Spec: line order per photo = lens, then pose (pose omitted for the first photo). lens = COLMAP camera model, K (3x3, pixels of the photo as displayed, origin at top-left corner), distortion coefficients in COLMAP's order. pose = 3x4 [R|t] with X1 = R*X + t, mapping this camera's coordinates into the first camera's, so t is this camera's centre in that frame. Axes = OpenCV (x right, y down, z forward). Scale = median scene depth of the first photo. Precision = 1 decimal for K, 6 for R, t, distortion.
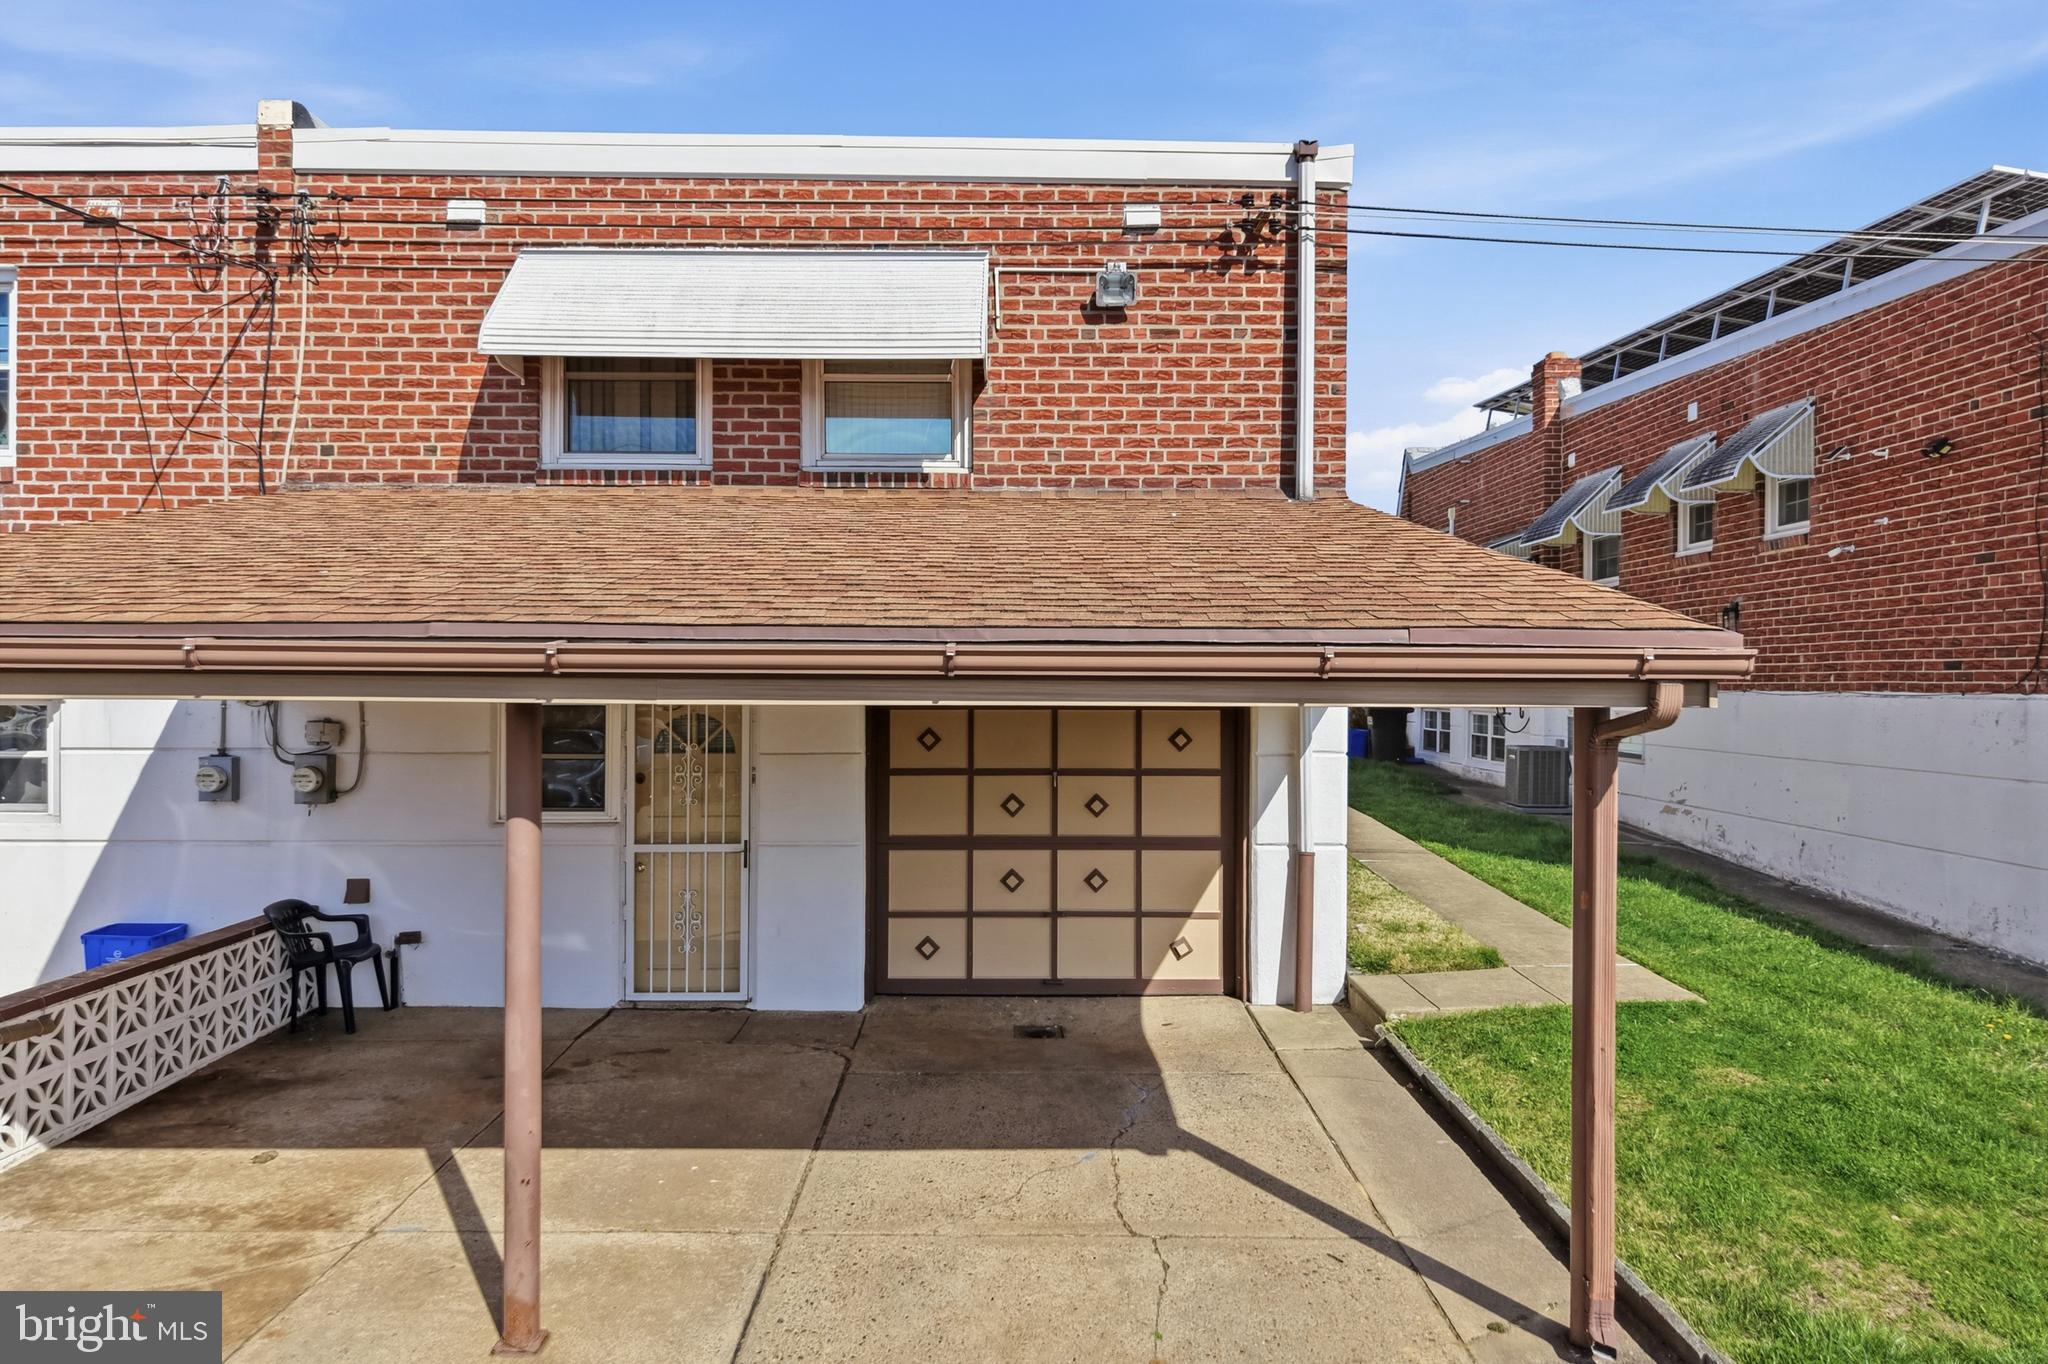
lens RADIAL K [[1364.4, 0, 1025.0], [0, 1364.4, 672.3], [0, 0, 1]] dist [0.026024, -0.033669]
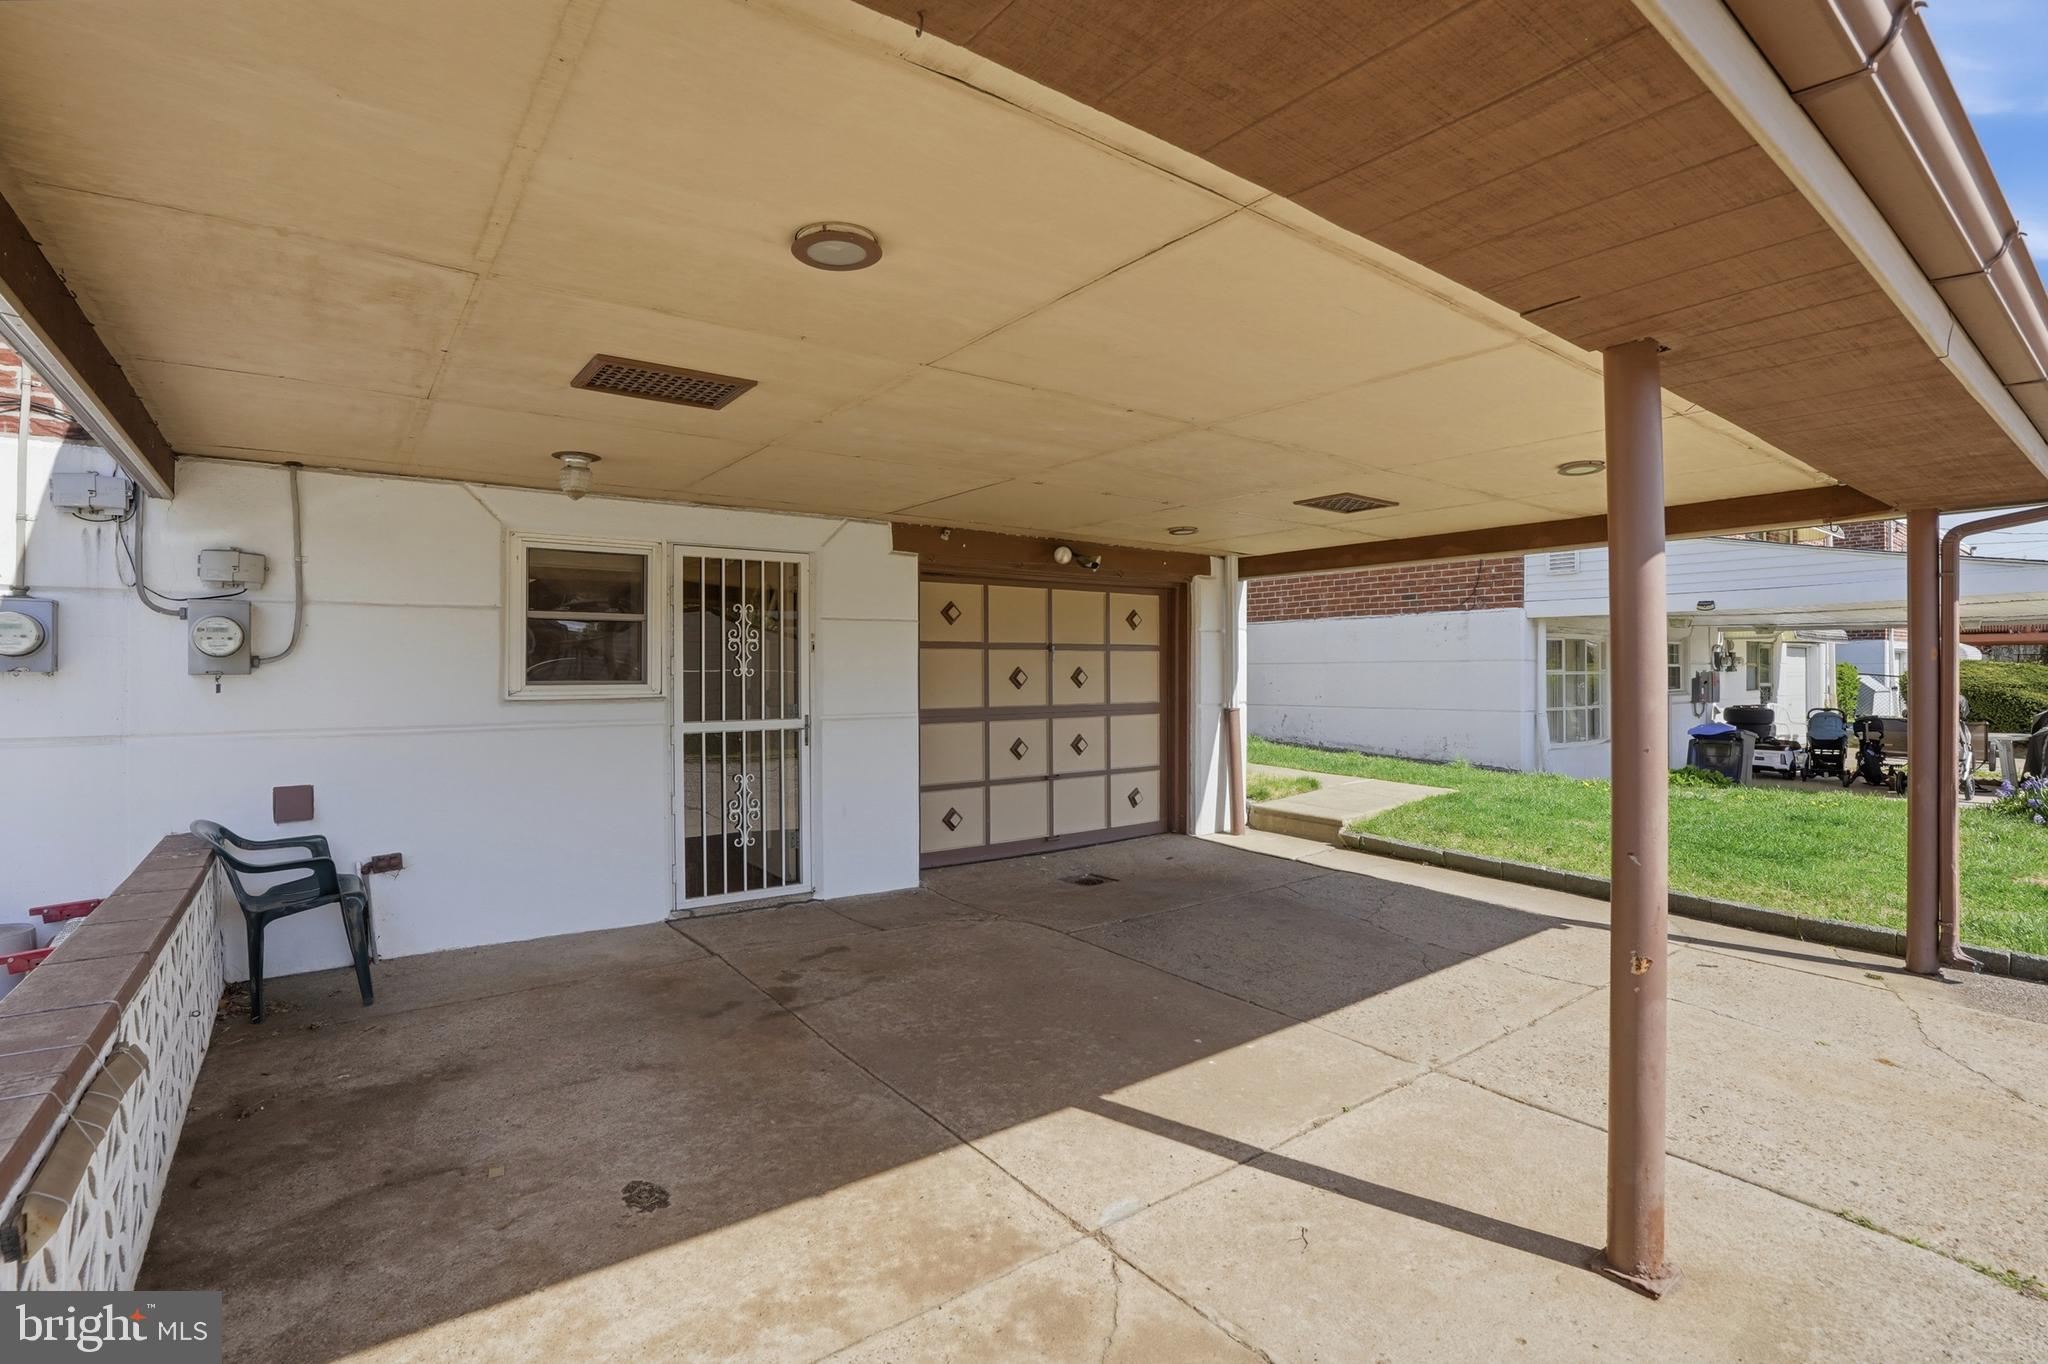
lens RADIAL K [[966.6, 0, 1009.7], [0, 966.6, 668.9], [0, 0, 1]] dist [-0.030783, -0.000194]
pose [[0.820532, -0.004982, 0.571579, -0.454698], [0.000002, 0.999962, 0.008714, 0.086258], [-0.571601, -0.007149, 0.820501, 0.399021]]
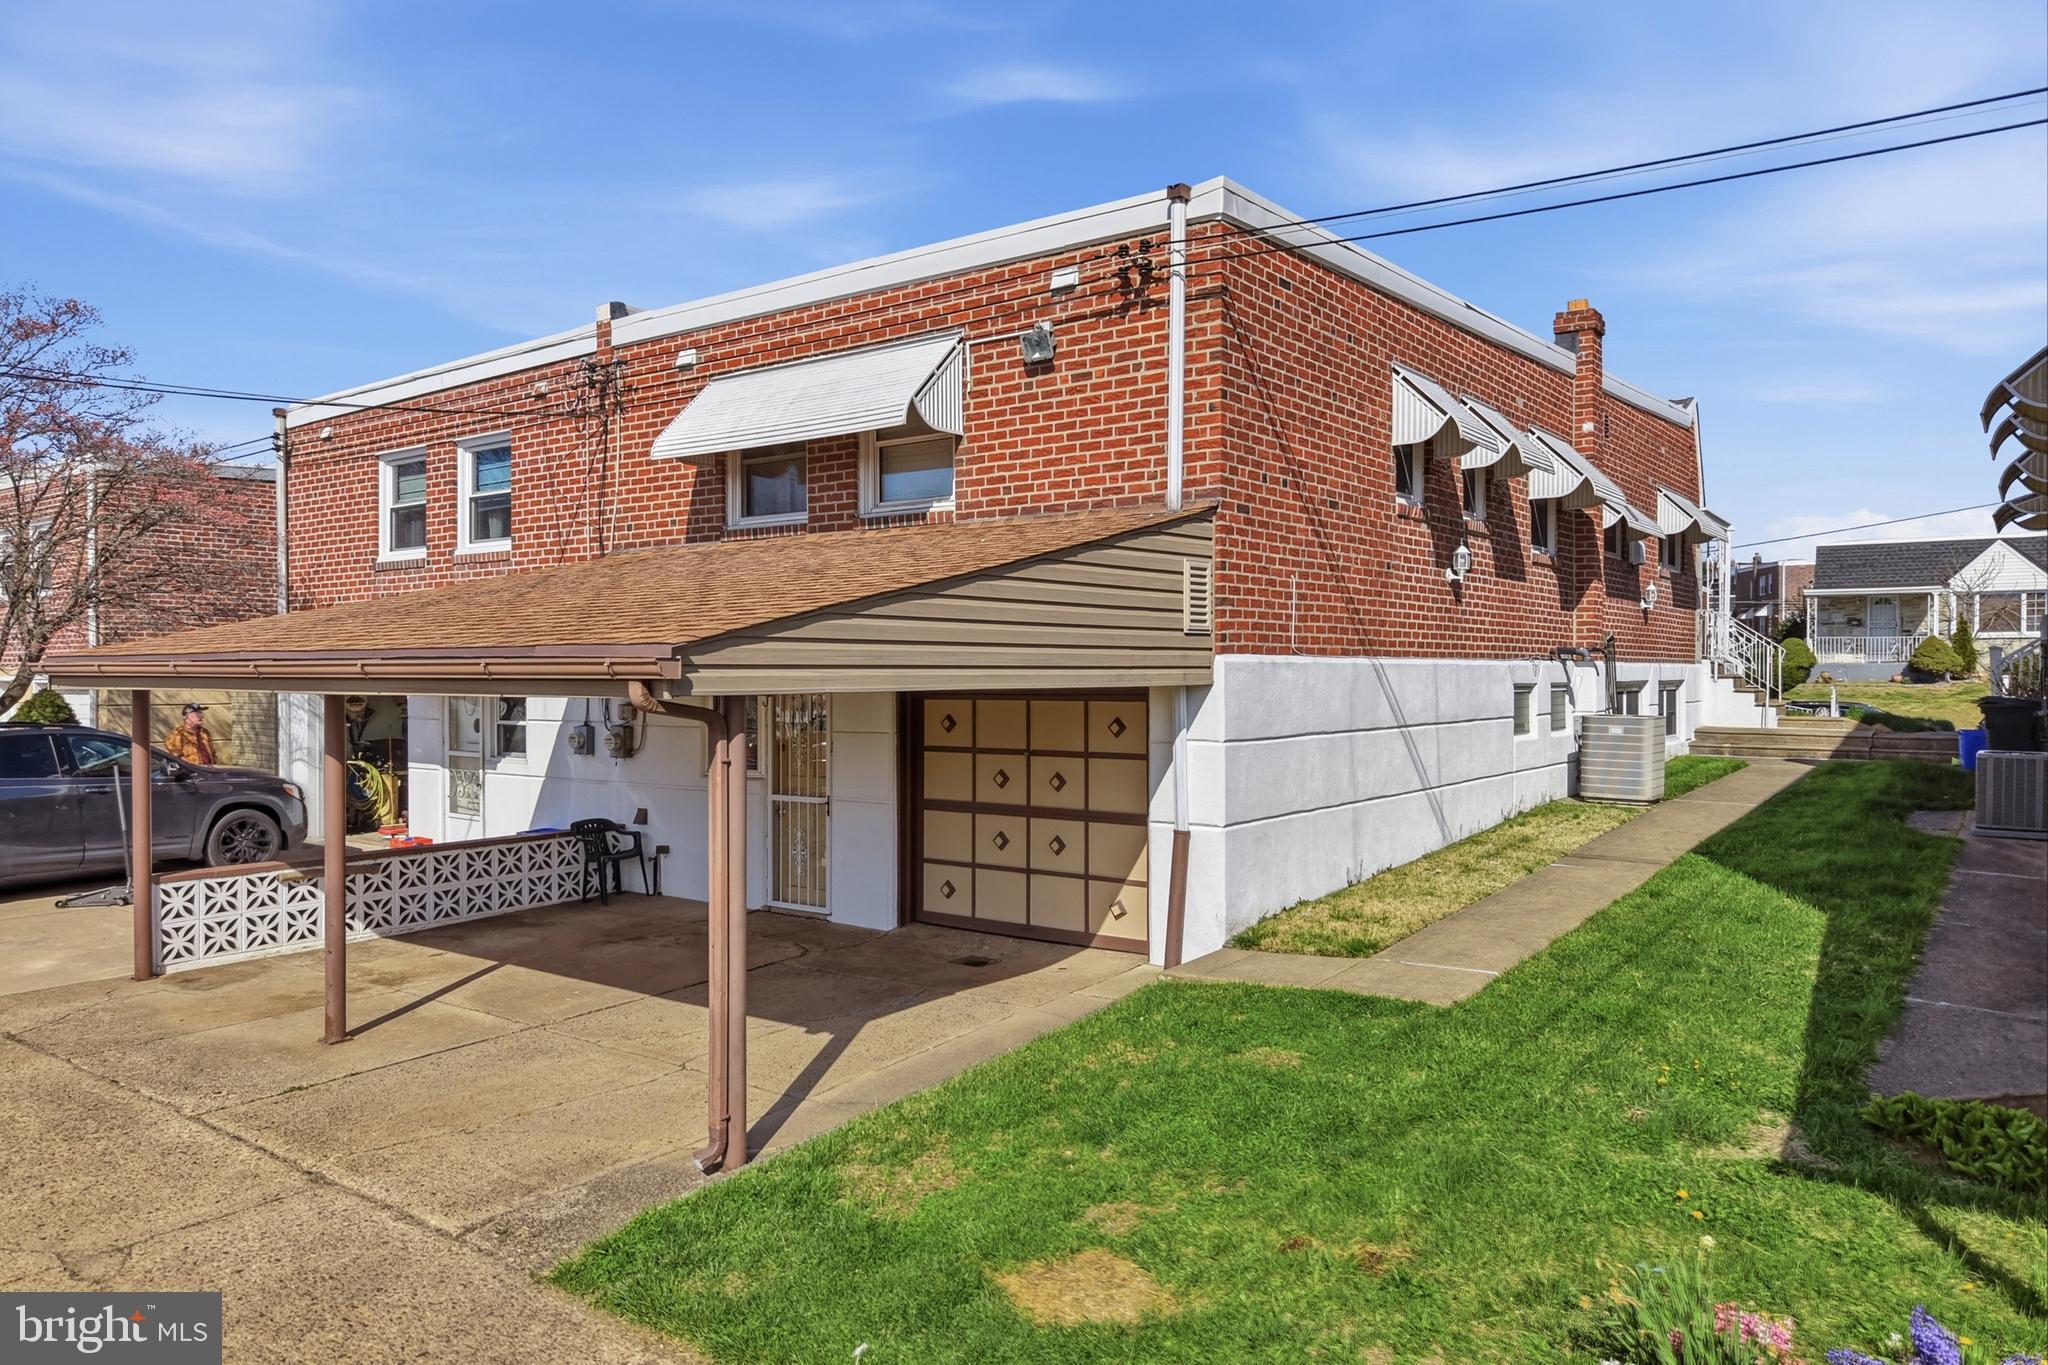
lens RADIAL K [[1407.5, 0, 1037.8], [0, 1407.5, 675.5], [0, 0, 1]] dist [0.055419, 0.000160]
pose [[0.790014, -0.004327, -0.613073, 0.807333], [0.009166, 0.999947, 0.004754, -0.000363], [0.613020, -0.009376, 0.790012, 0.029403]]
